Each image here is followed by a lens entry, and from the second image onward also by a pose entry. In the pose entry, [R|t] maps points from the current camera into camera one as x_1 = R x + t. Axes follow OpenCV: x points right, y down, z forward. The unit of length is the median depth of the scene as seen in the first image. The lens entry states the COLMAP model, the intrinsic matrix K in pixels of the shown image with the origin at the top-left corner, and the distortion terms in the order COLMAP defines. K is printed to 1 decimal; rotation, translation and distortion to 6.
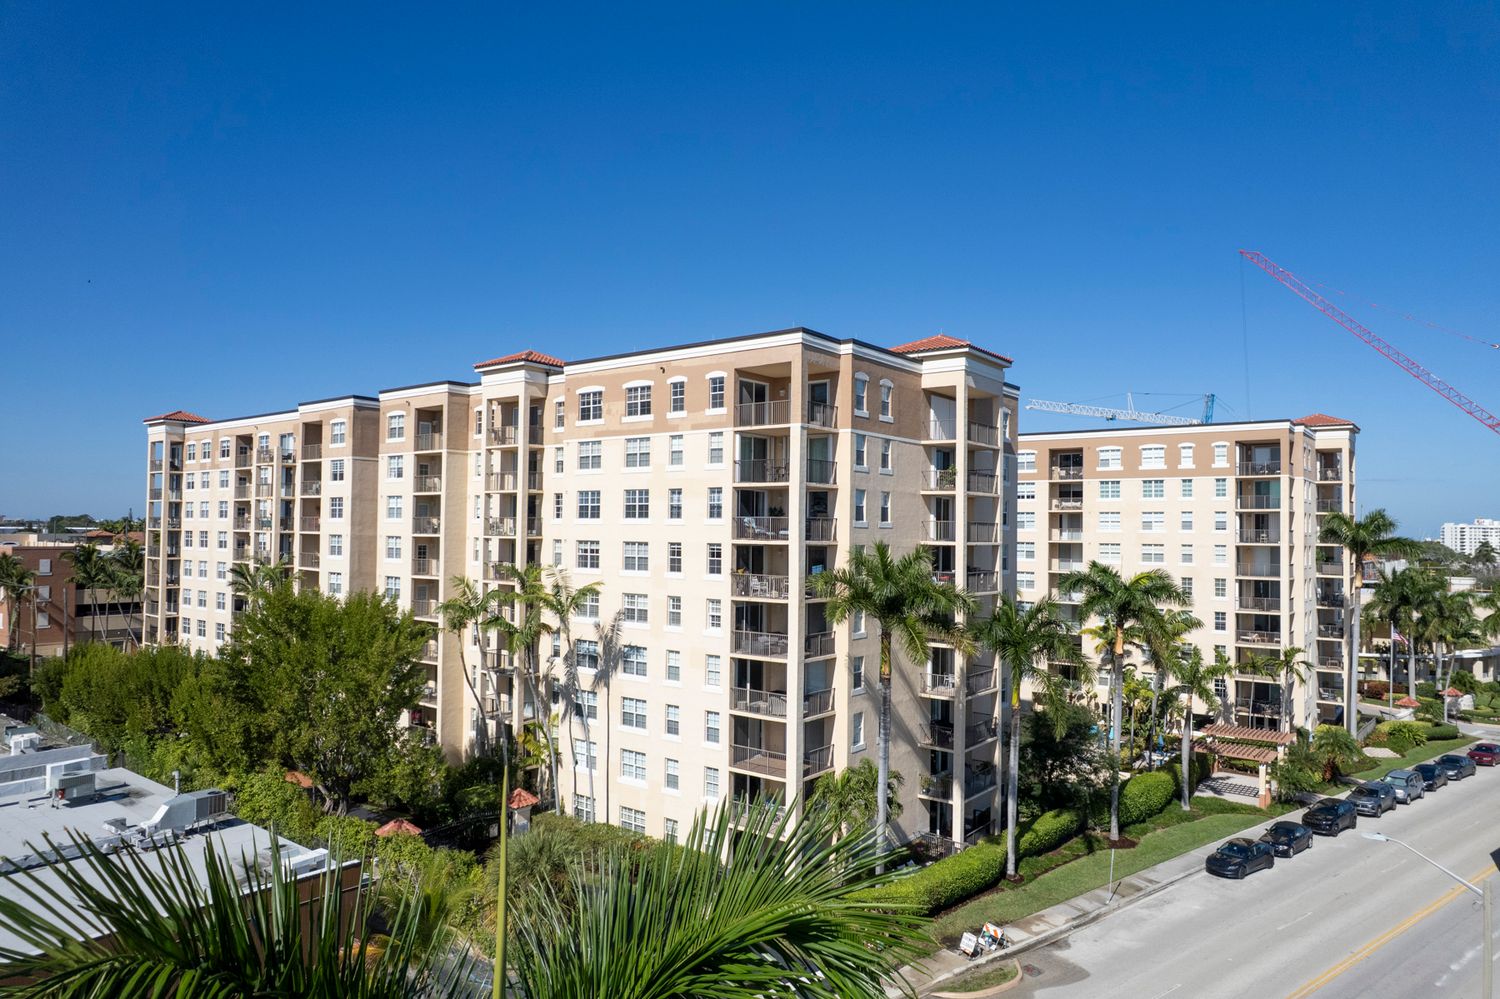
lens RADIAL K [[959.8, 0, 747.1], [0, 959.8, 504.1], [0, 0, 1]] dist [-0.052564, 0.017985]
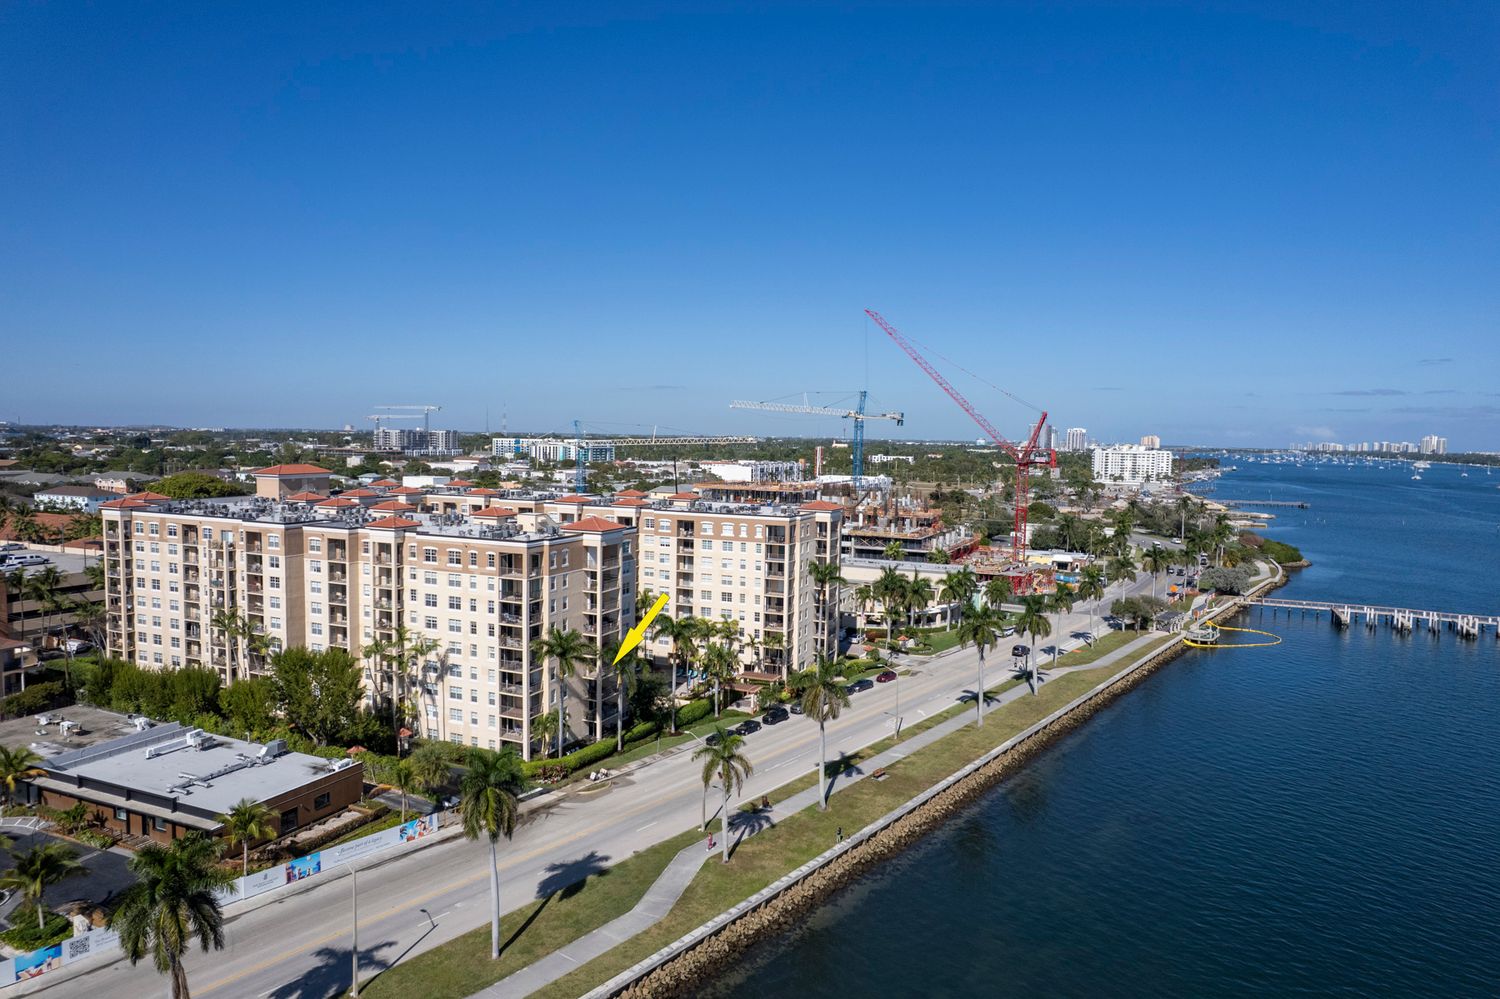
lens RADIAL K [[959.8, 0, 750.1], [0, 959.8, 501.2], [0, 0, 1]] dist [-0.052564, 0.017985]
pose [[0.968812, -0.013552, 0.247427, 0.005536], [-0.011692, 0.994891, 0.100272, -0.461136], [-0.247522, -0.100037, 0.963704, -1.288185]]
